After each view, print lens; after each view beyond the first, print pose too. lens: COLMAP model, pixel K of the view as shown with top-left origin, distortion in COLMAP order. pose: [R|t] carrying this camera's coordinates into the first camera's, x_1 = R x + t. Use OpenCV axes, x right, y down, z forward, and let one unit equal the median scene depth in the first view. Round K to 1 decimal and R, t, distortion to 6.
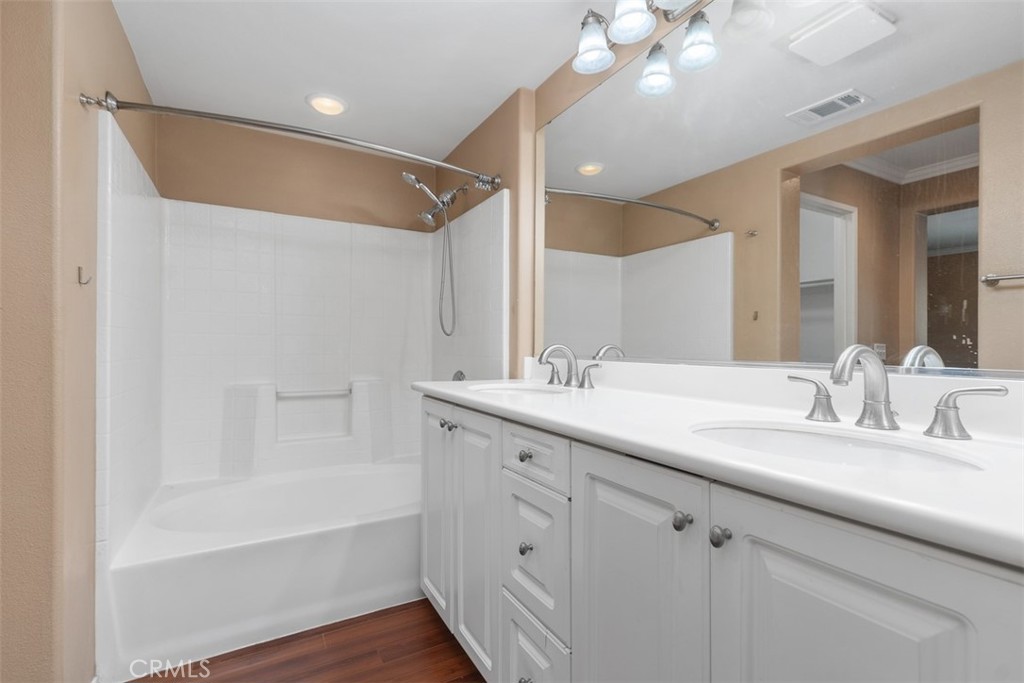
lens RADIAL K [[468.9, 0, 503.4], [0, 468.9, 344.0], [0, 0, 1]] dist [0.004118, -0.000177]
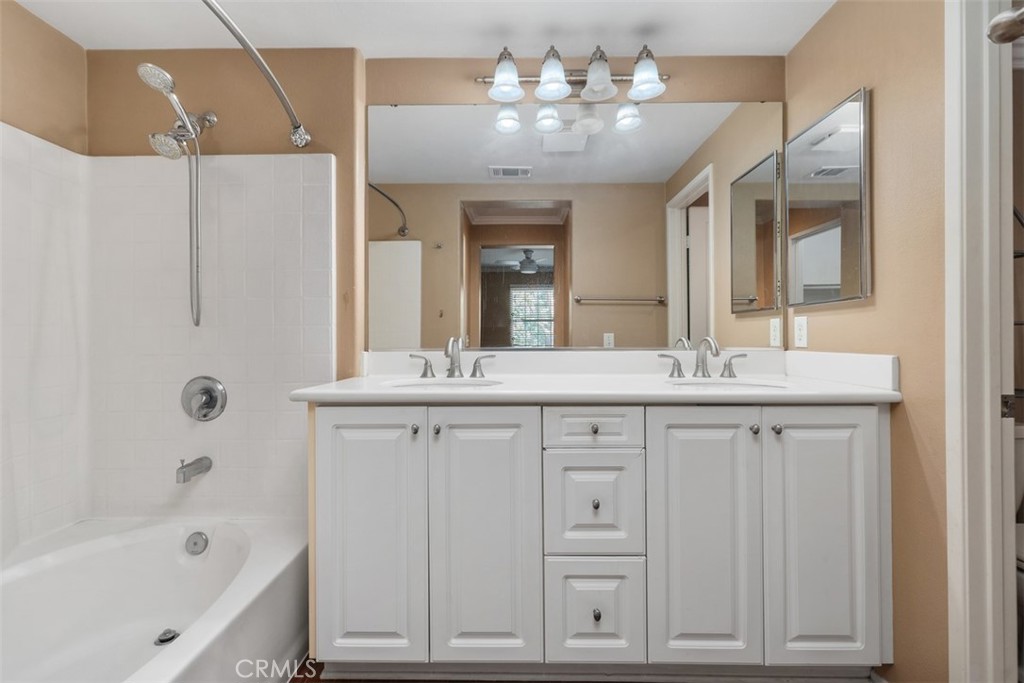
lens RADIAL K [[468.9, 0, 506.0], [0, 468.9, 337.7], [0, 0, 1]] dist [0.004118, -0.000177]
pose [[0.506065, -0.010494, 0.862431, -0.670701], [0.005583, 0.999945, 0.008892, -0.007896], [-0.862477, 0.000315, 0.506096, 0.342465]]
